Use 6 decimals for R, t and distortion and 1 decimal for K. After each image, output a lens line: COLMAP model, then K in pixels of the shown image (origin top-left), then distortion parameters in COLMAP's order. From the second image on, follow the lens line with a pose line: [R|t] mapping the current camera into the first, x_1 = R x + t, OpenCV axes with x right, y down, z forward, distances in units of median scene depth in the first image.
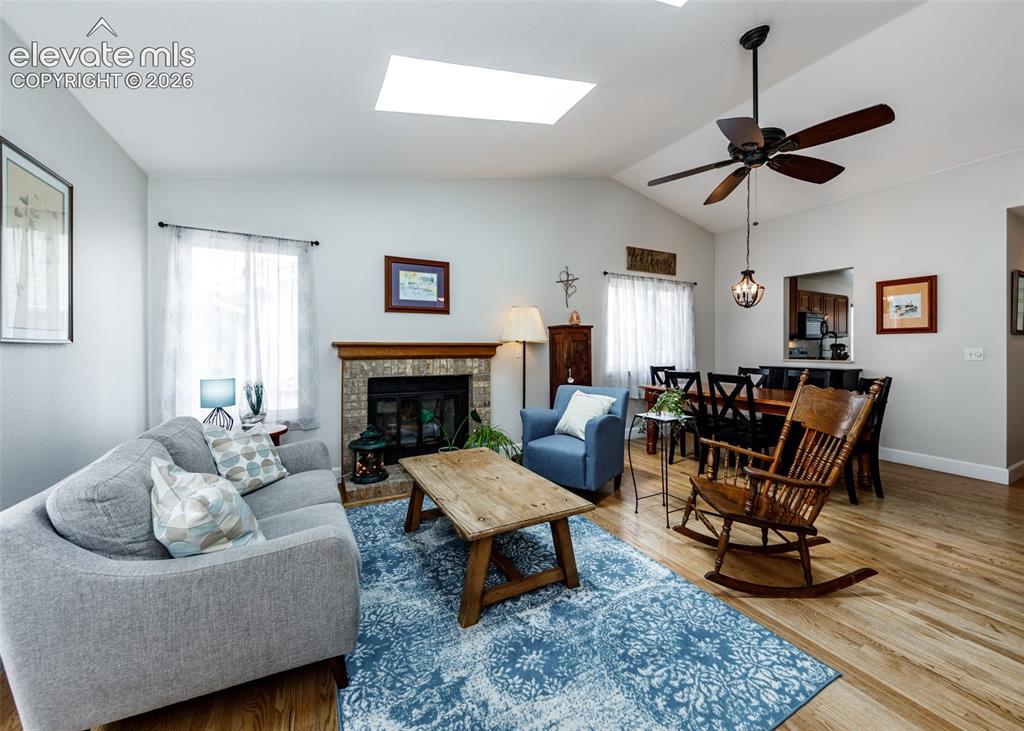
lens RADIAL K [[394.5, 0, 517.5], [0, 394.5, 348.6], [0, 0, 1]] dist [-0.002351, -0.000510]
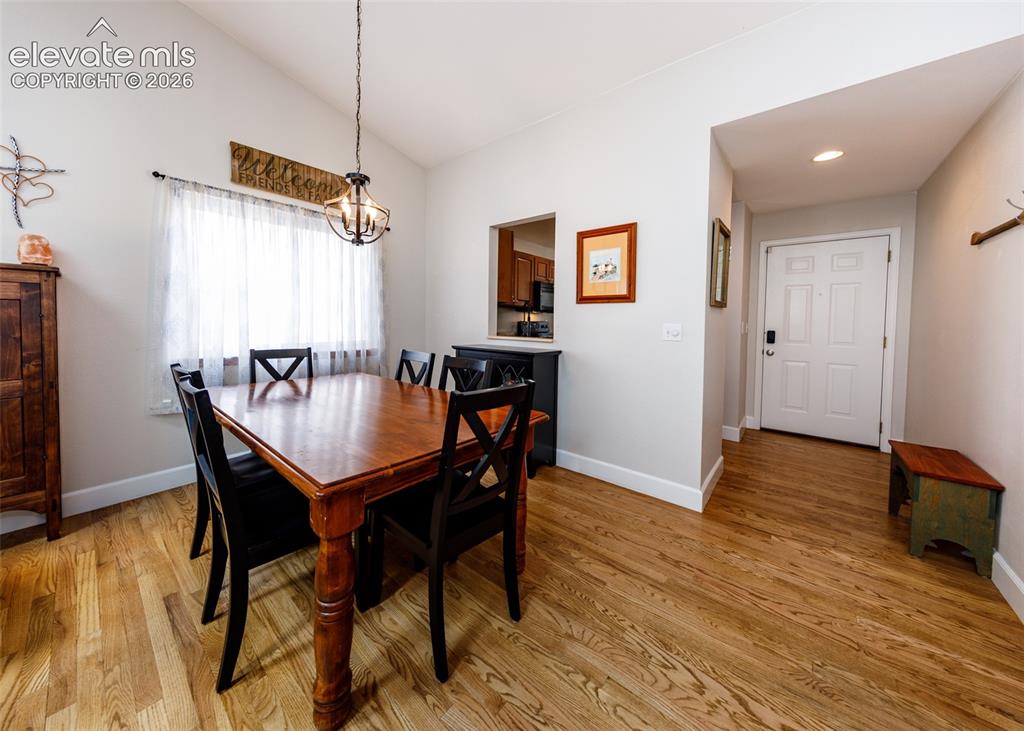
lens RADIAL K [[340.3, 0, 505.5], [0, 340.3, 332.7], [0, 0, 1]] dist [0.000848, -0.000038]
pose [[0.935001, 0.001144, 0.354643, 0.620289], [-0.013868, 0.999348, 0.033339, -0.001912], [-0.354373, -0.036091, 0.934407, 0.494912]]
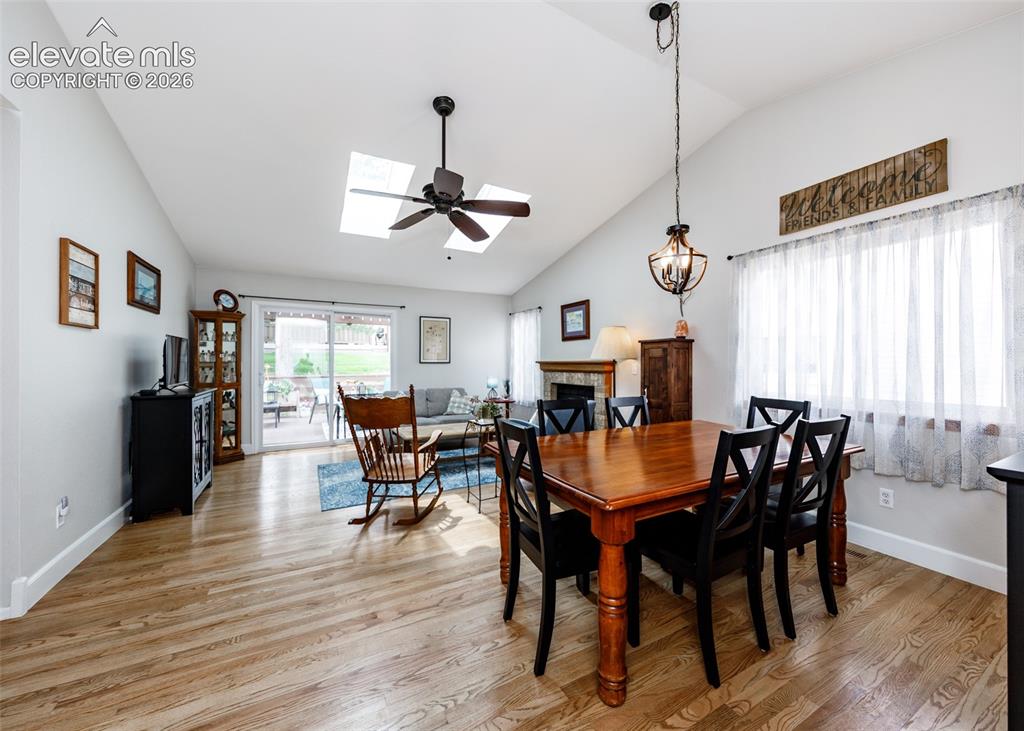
lens RADIAL K [[387.8, 0, 517.1], [0, 387.8, 358.8], [0, 0, 1]] dist [0.000732, 0.000061]
pose [[0.005067, -0.012587, -0.999908, 1.122769], [-0.002502, 0.999917, -0.012599, -0.005233], [0.999984, 0.002566, 0.005035, 0.771727]]
